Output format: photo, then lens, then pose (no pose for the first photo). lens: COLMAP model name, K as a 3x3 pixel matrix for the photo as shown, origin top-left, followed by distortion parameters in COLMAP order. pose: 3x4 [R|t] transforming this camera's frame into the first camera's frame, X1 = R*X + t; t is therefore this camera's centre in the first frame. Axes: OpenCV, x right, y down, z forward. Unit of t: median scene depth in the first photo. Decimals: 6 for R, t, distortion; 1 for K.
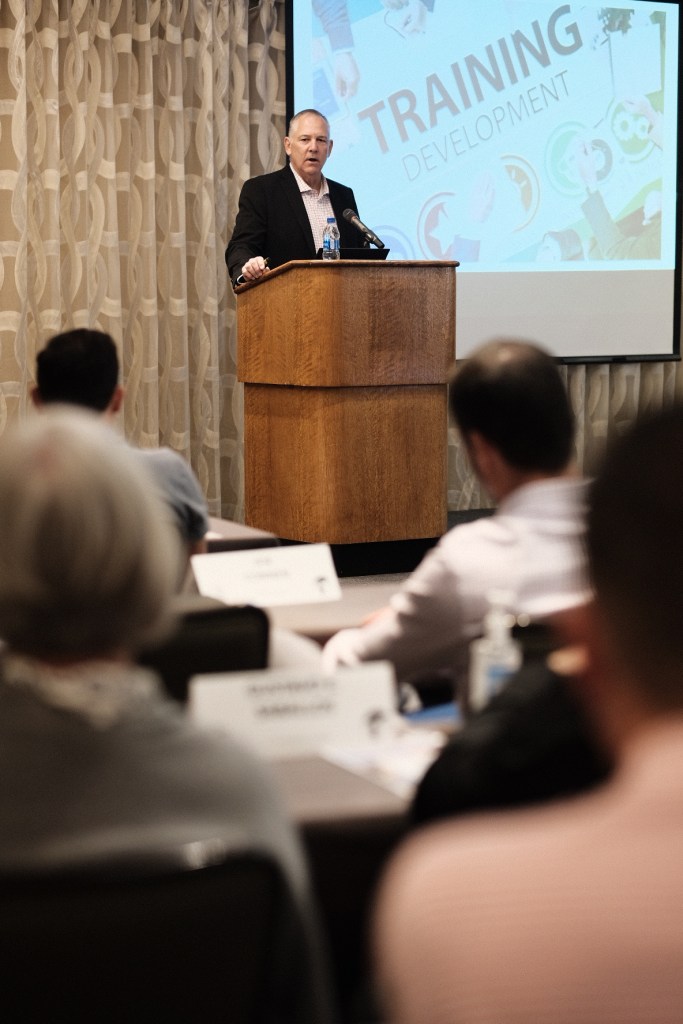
lens RADIAL K [[2438.7, 0, 341.5], [0, 2438.7, 512.0], [0, 0, 1]] dist [0.009928, -0.131729]
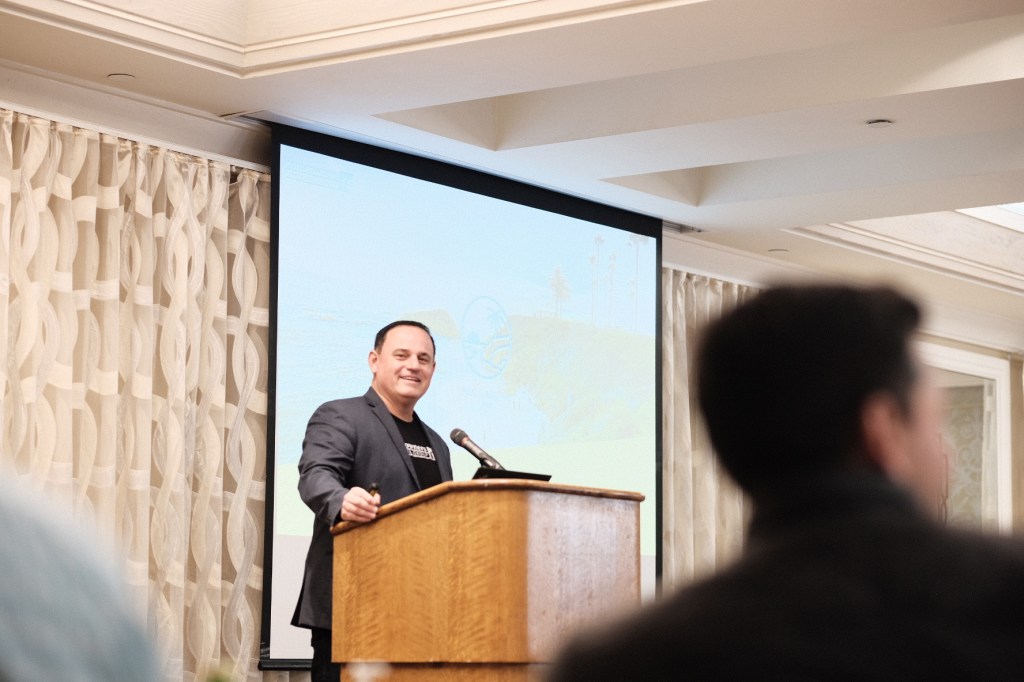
lens RADIAL K [[2438.7, 0, 512.0], [0, 2438.7, 341.0], [0, 0, 1]] dist [0.009928, -0.131729]
pose [[0.951349, 0.046493, 0.304587, -0.186696], [0.023189, 0.974942, -0.221248, 0.010782], [-0.307241, 0.217547, 0.926432, 0.290306]]
